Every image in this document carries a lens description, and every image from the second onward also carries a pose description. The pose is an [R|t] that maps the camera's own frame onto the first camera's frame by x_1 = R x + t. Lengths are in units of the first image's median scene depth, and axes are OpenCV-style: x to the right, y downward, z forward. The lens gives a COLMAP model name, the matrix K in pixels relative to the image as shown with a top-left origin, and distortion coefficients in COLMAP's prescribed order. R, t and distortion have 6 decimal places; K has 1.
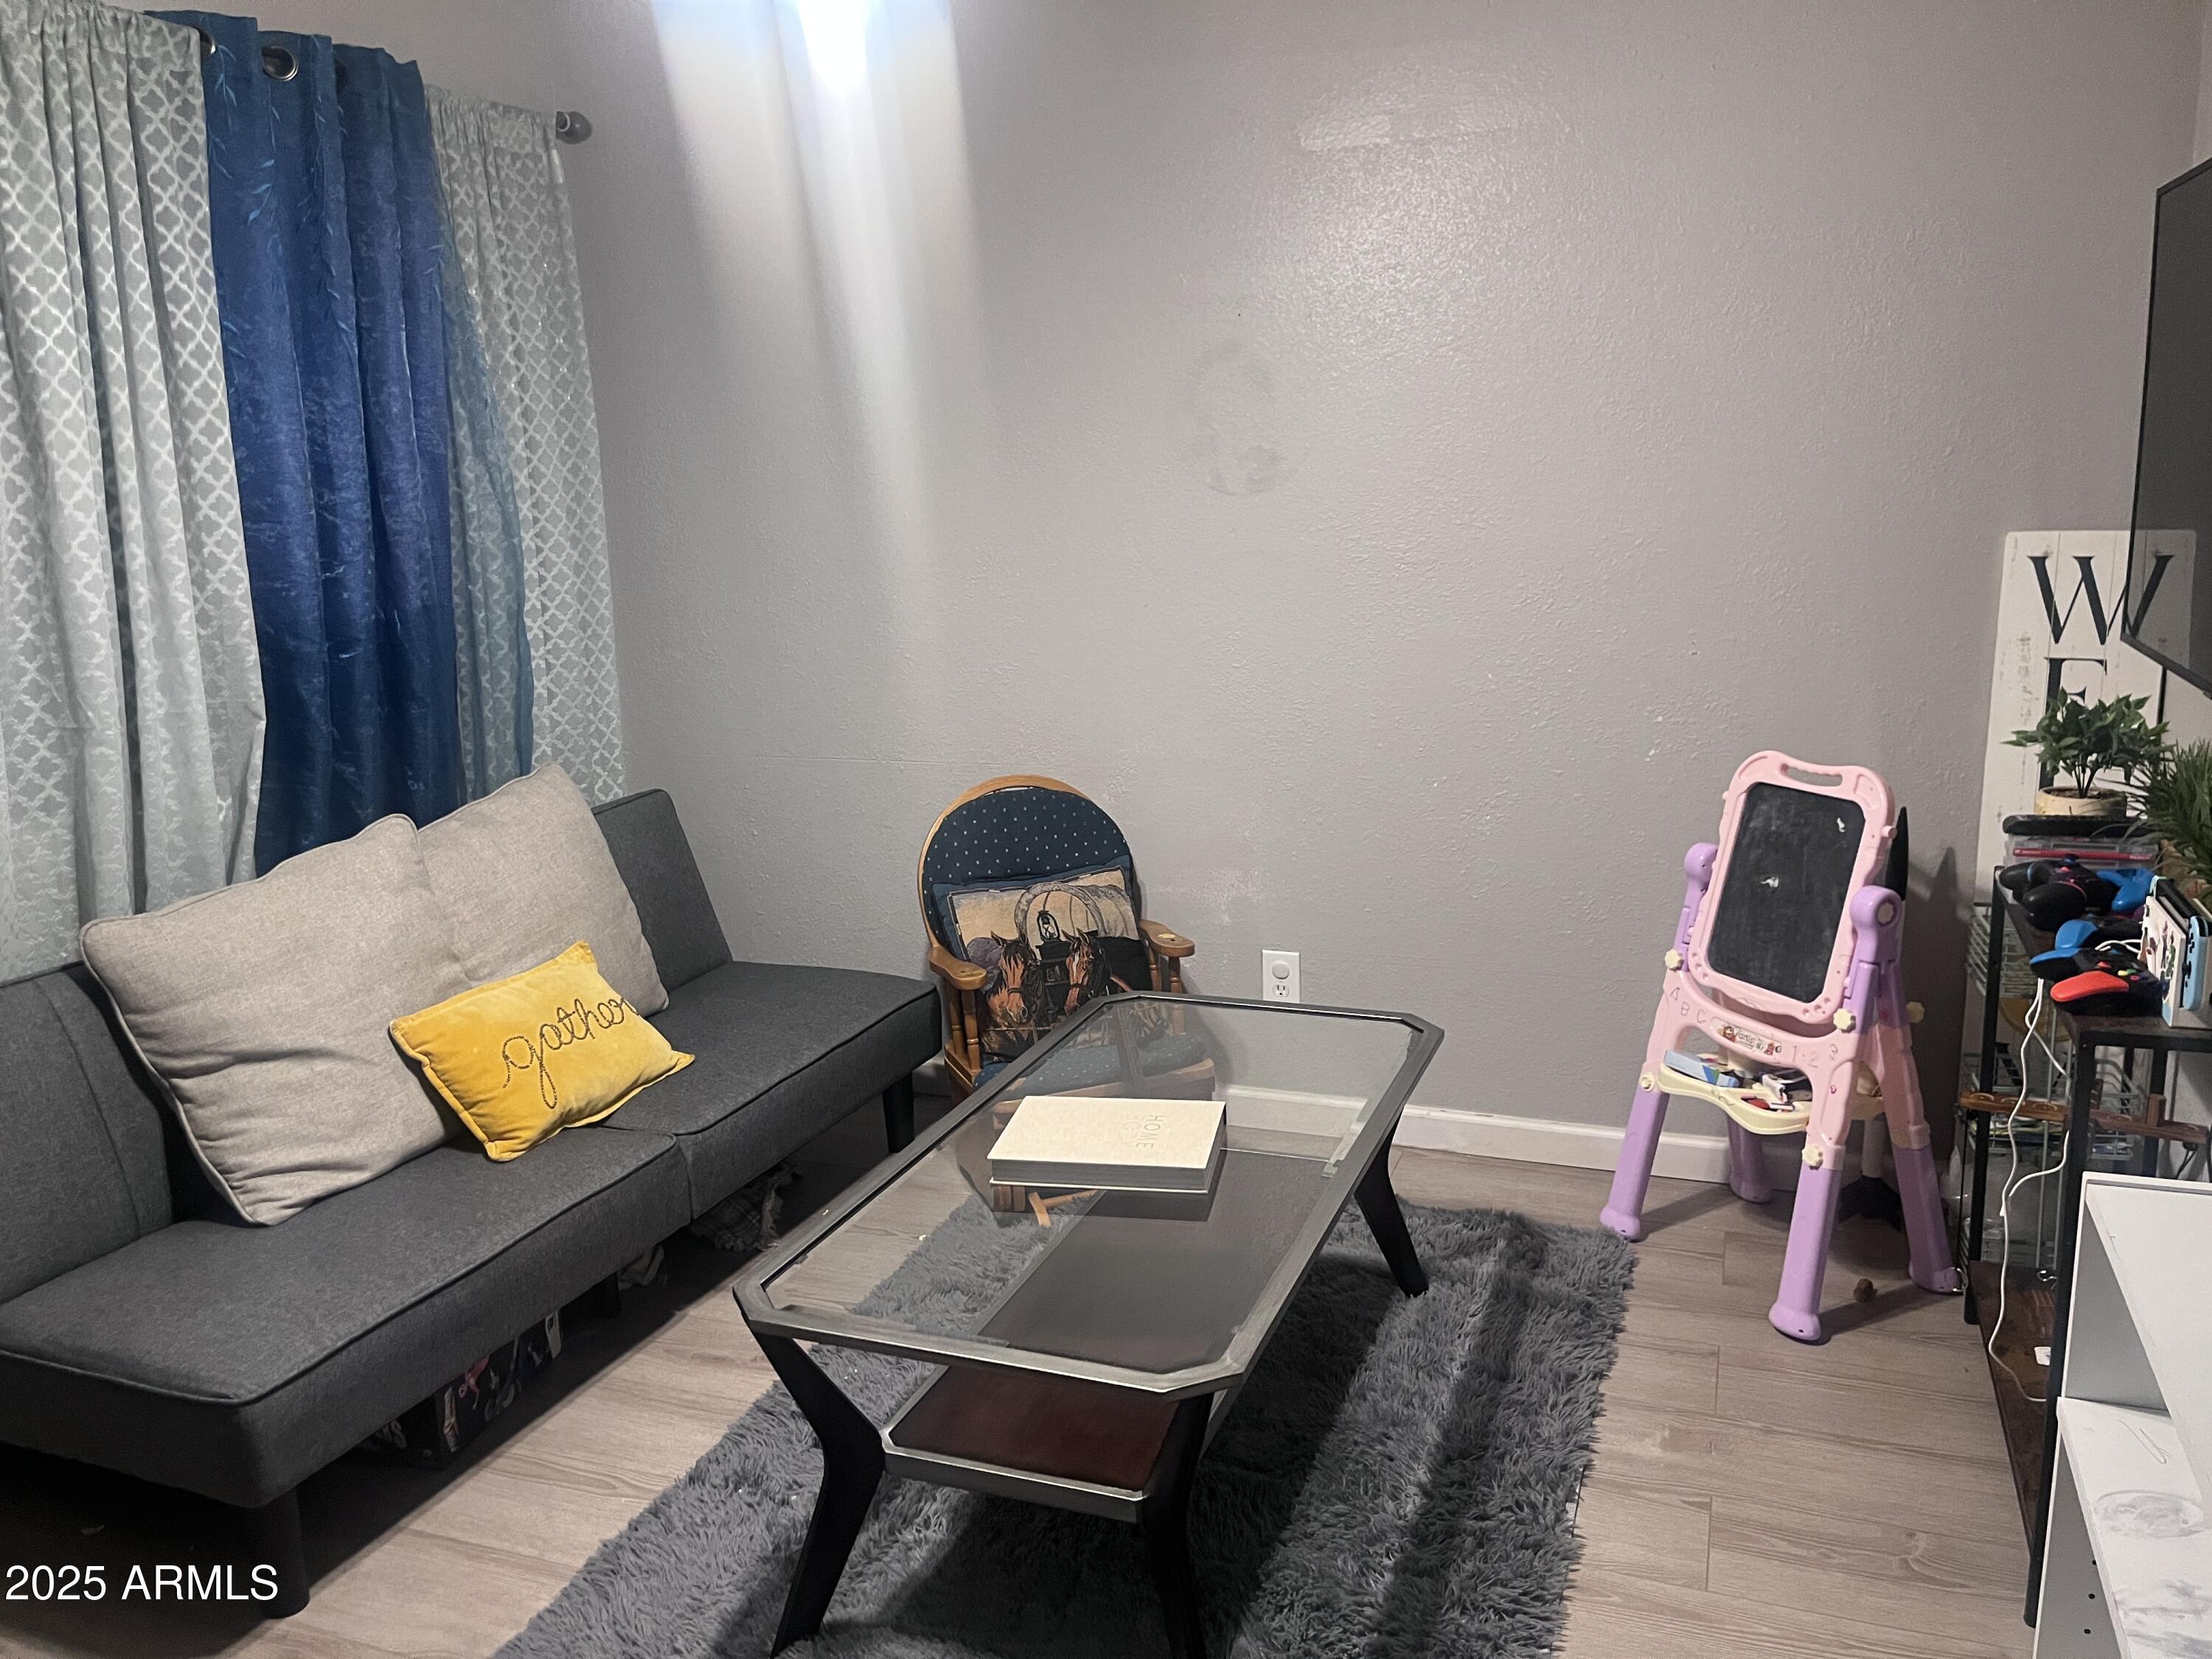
lens RADIAL K [[1677.1, 0, 1100.8], [0, 1677.1, 830.8], [0, 0, 1]] dist [0.056498, -0.089197]
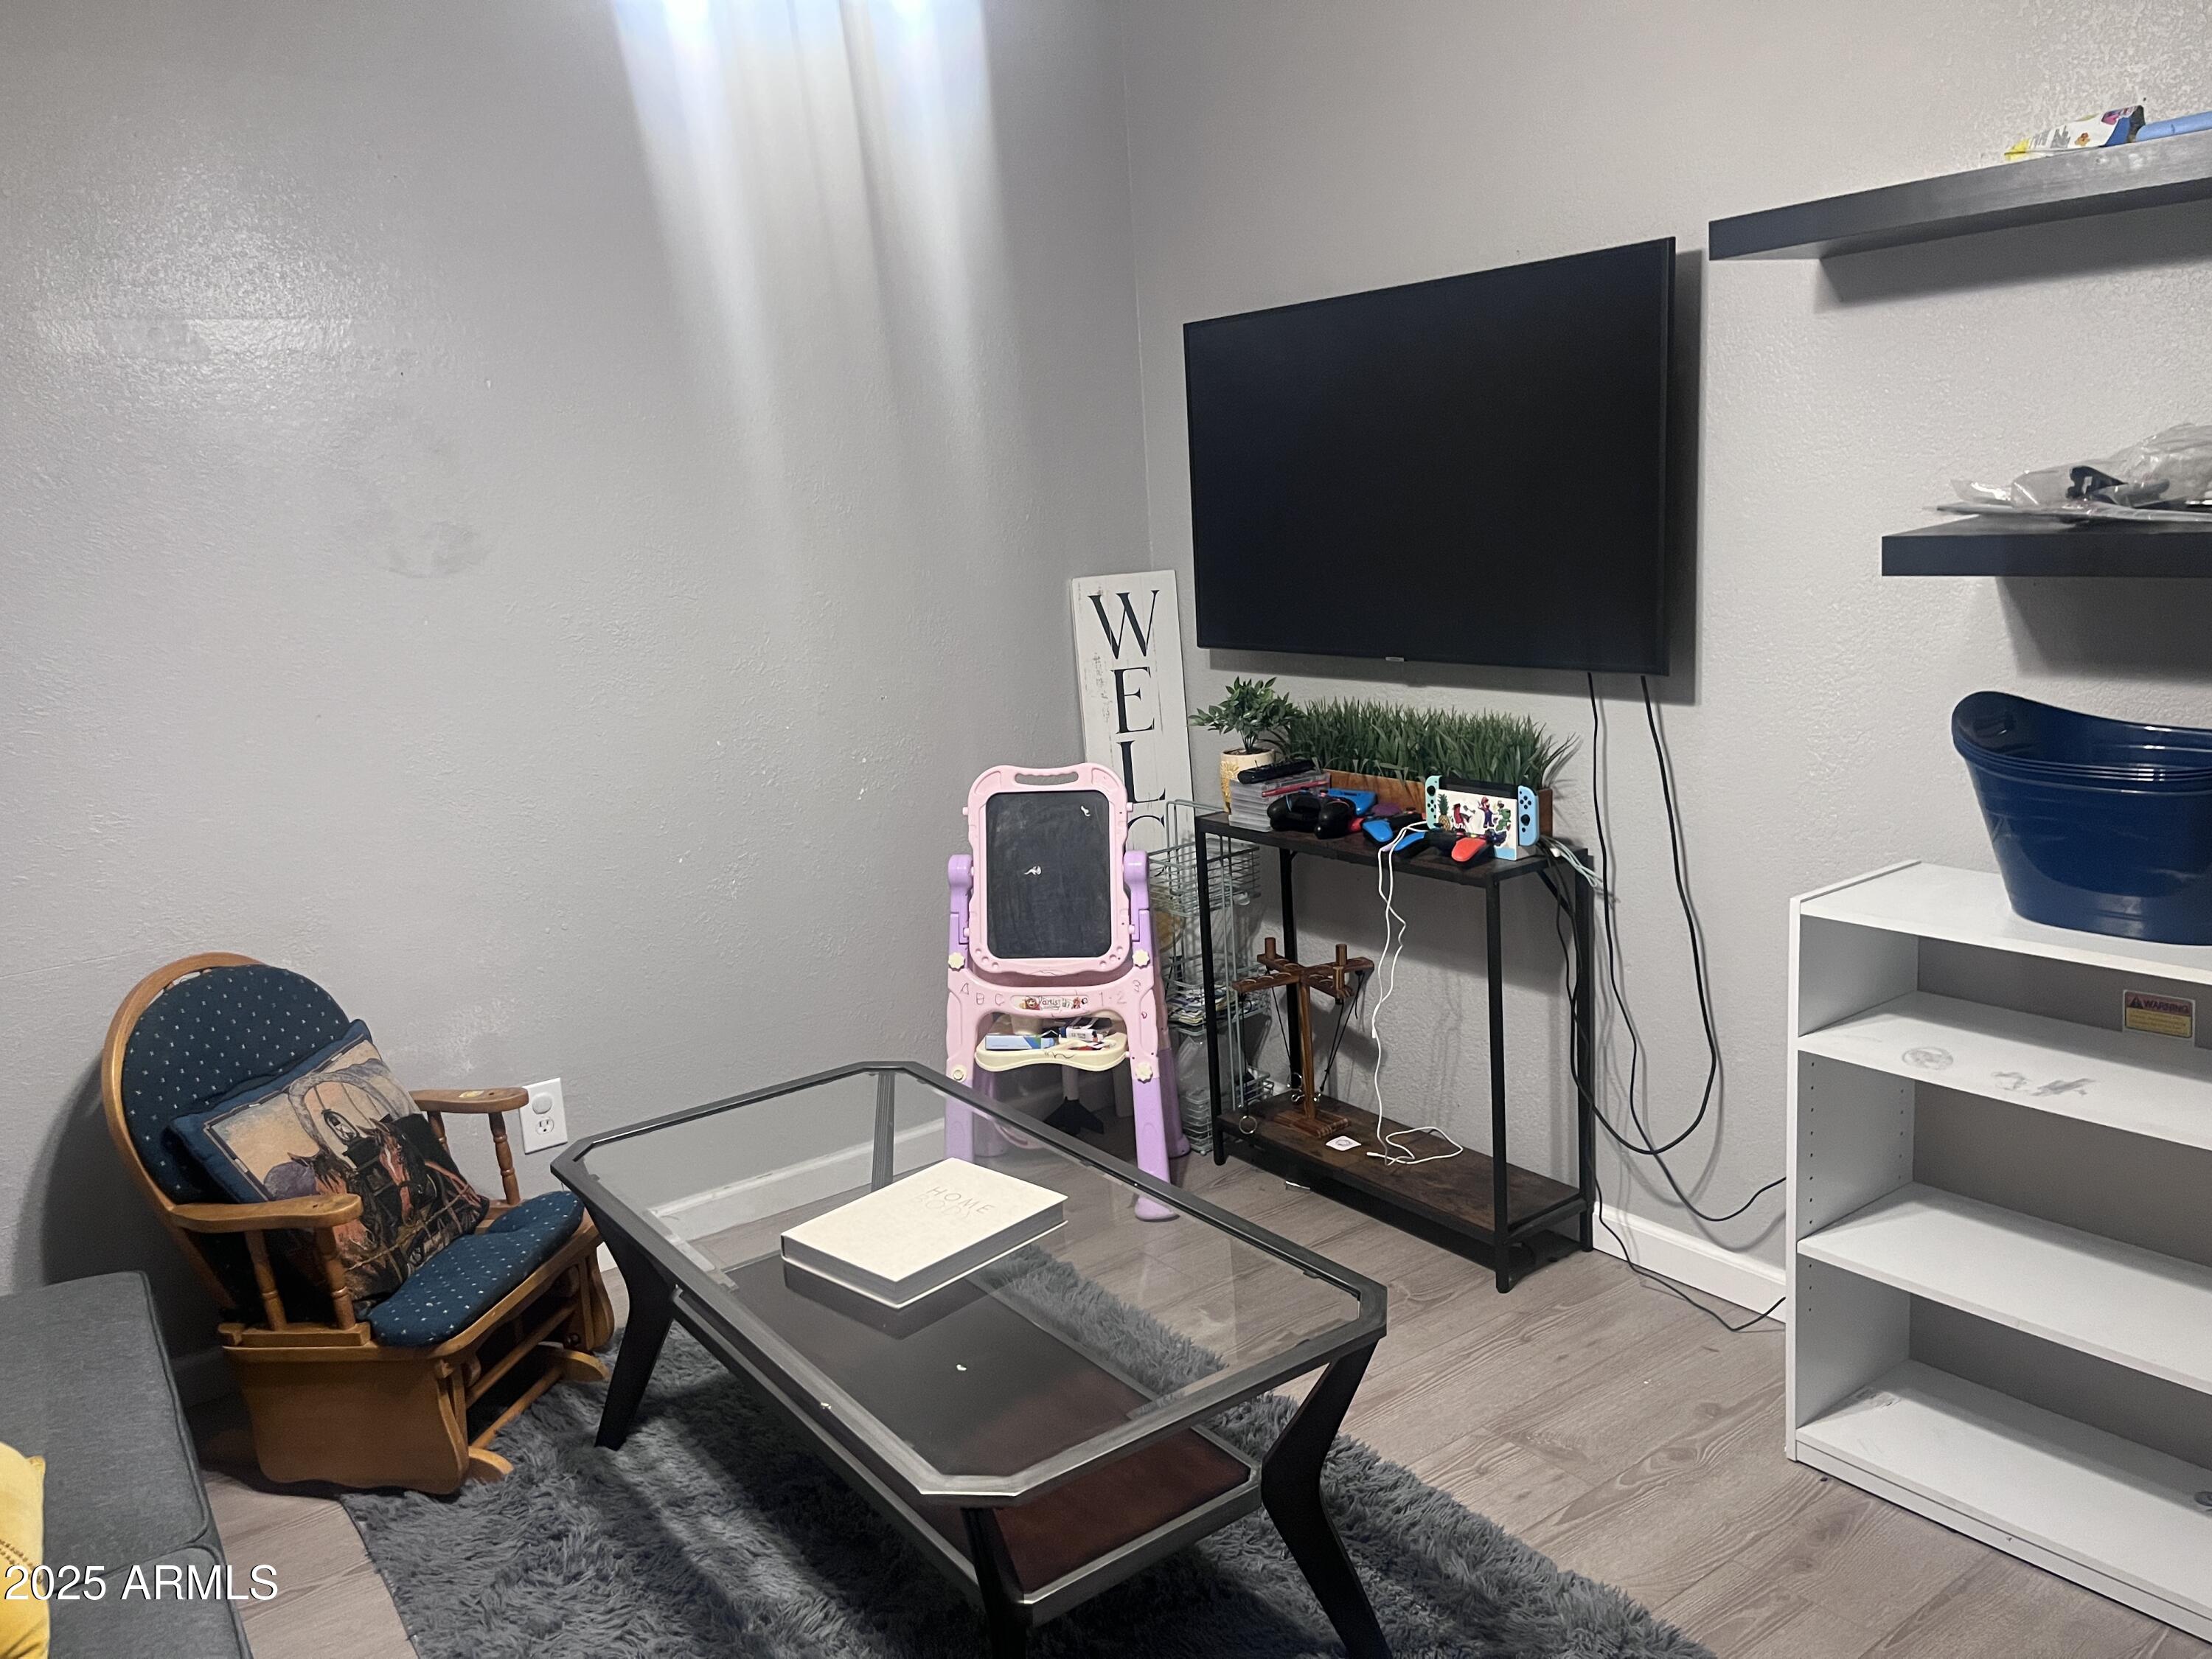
lens RADIAL K [[1677.1, 0, 1103.6], [0, 1677.1, 824.5], [0, 0, 1]] dist [0.056498, -0.089197]
pose [[0.527848, -0.158543, 0.834410, -0.560493], [0.217361, 0.974923, 0.047738, -0.047723], [-0.821055, 0.156170, 0.549072, 0.295278]]
